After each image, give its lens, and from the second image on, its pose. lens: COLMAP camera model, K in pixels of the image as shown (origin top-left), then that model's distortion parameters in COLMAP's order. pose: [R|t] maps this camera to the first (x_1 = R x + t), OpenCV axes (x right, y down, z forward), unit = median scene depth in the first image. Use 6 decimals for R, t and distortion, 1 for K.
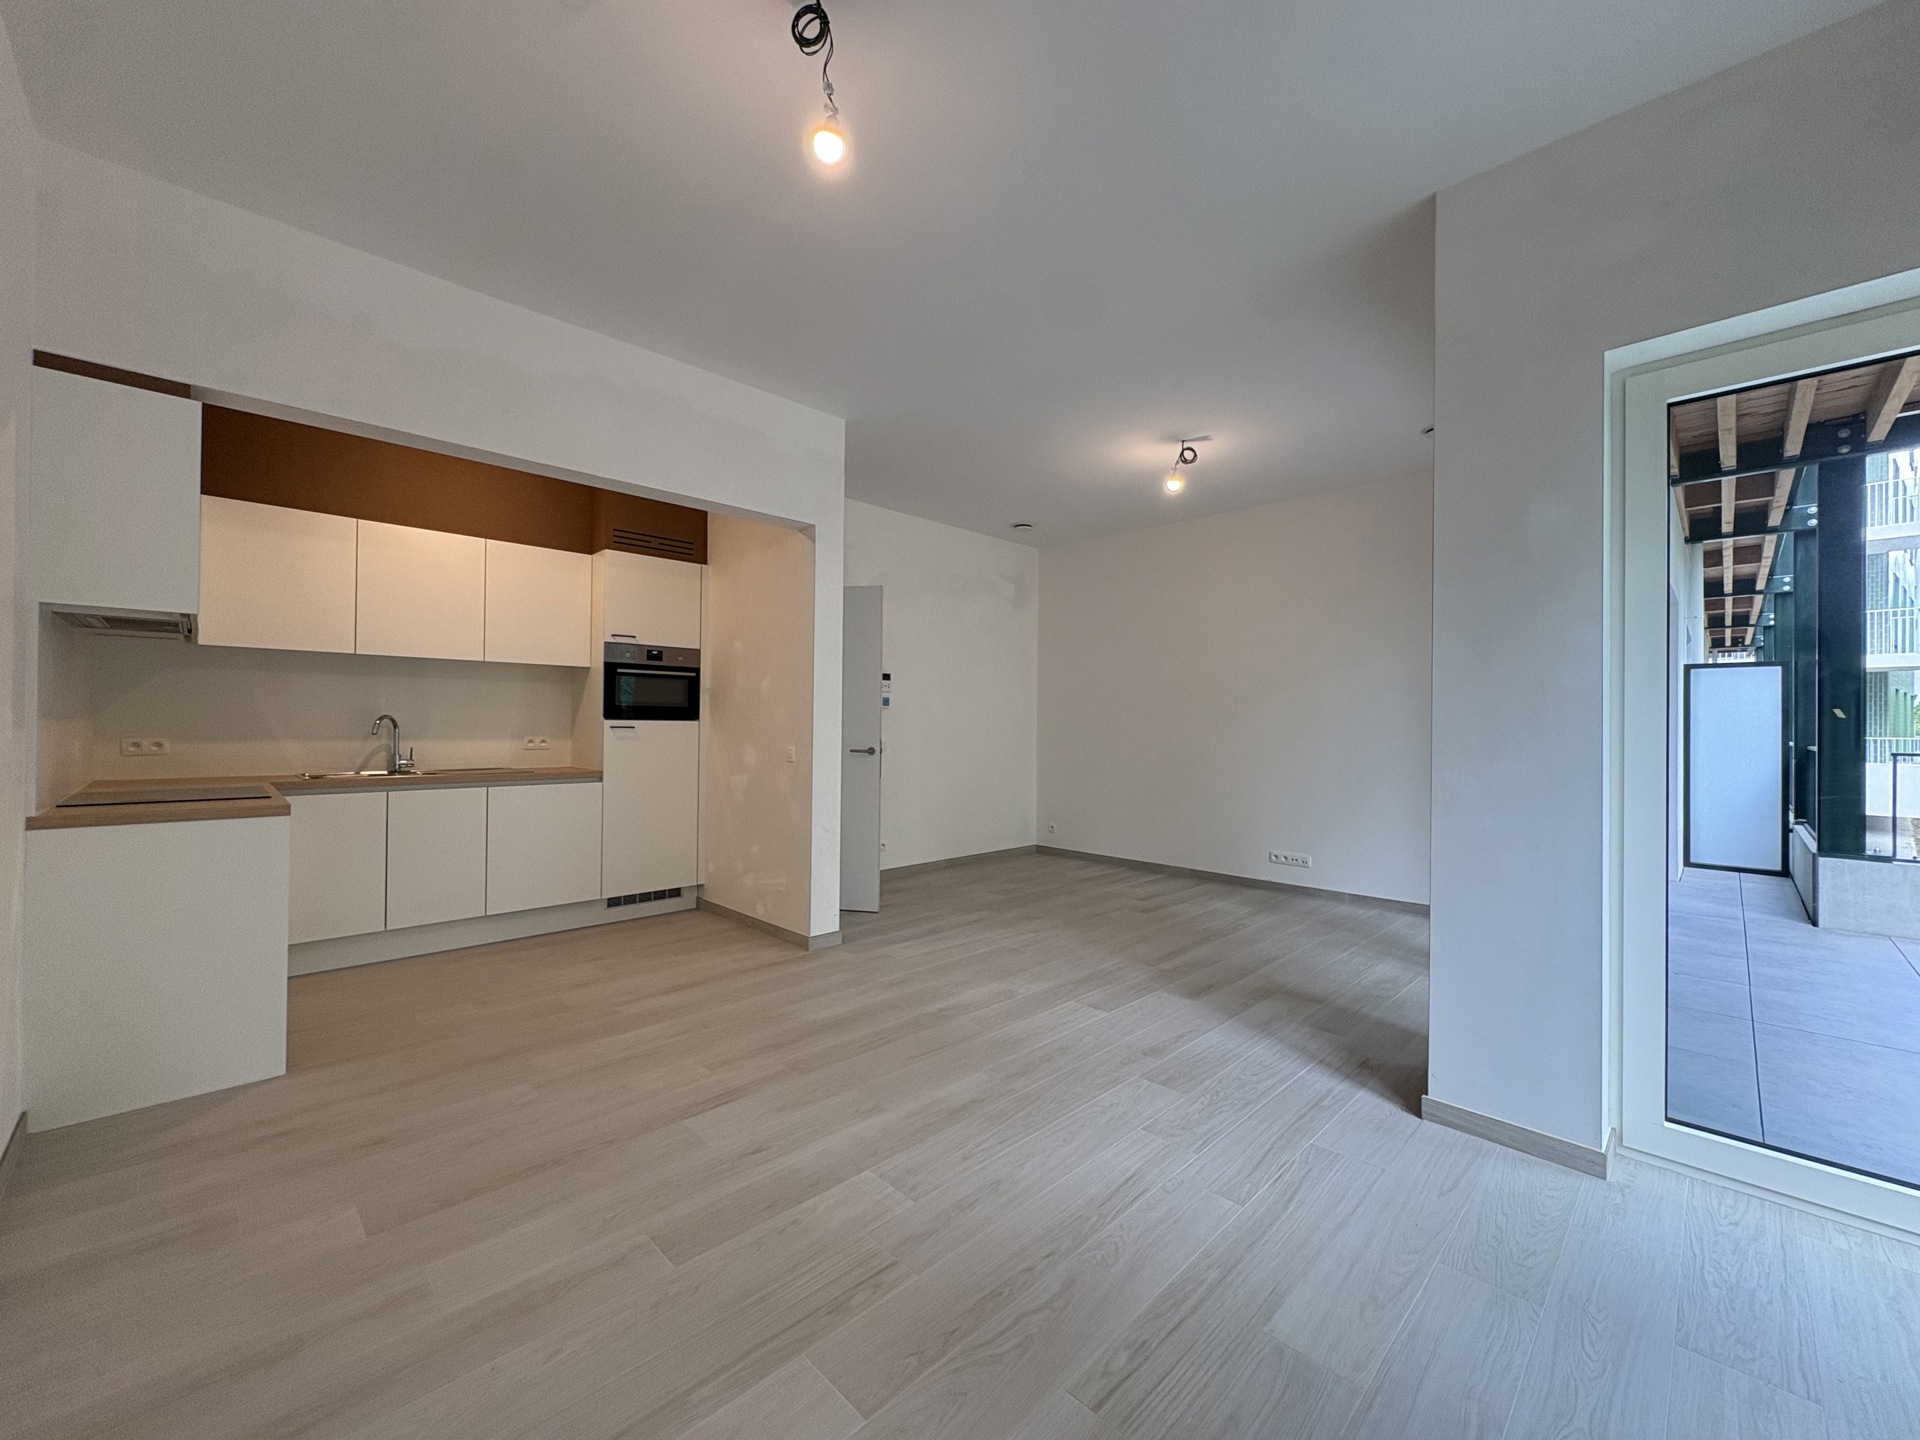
lens RADIAL K [[763.6, 0, 958.7], [0, 763.6, 715.3], [0, 0, 1]] dist [-0.000719, -0.000036]
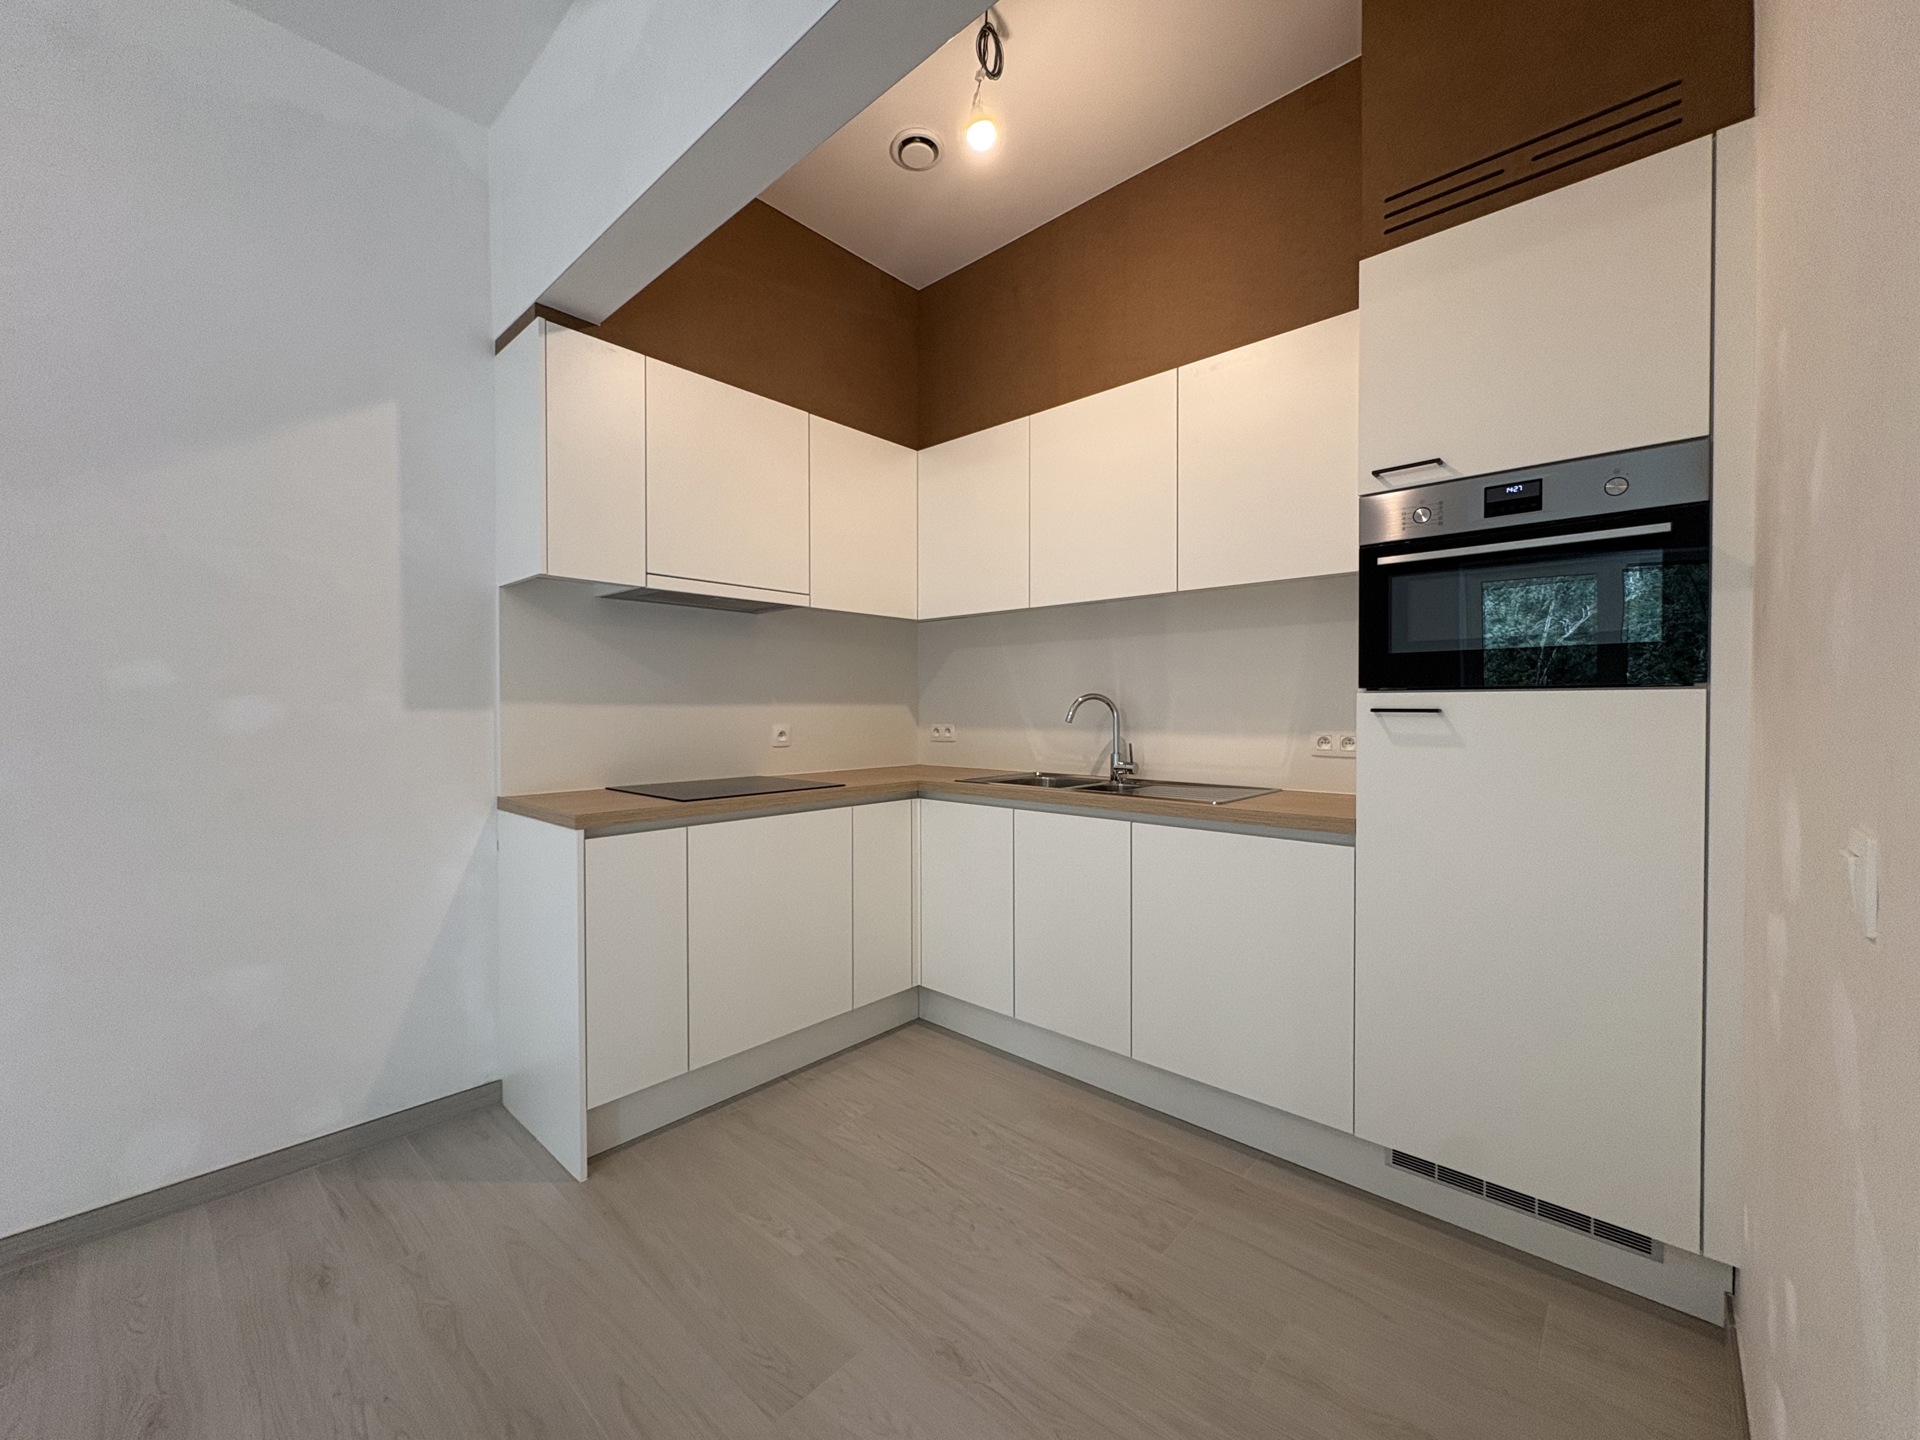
lens RADIAL K [[763.6, 0, 958.7], [0, 763.6, 715.3], [0, 0, 1]] dist [-0.000719, -0.000036]
pose [[0.052451, -0.000816, -0.998623, -0.076732], [0.012497, 0.999922, -0.000160, 0.015319], [0.998545, -0.012471, 0.052457, 0.762541]]
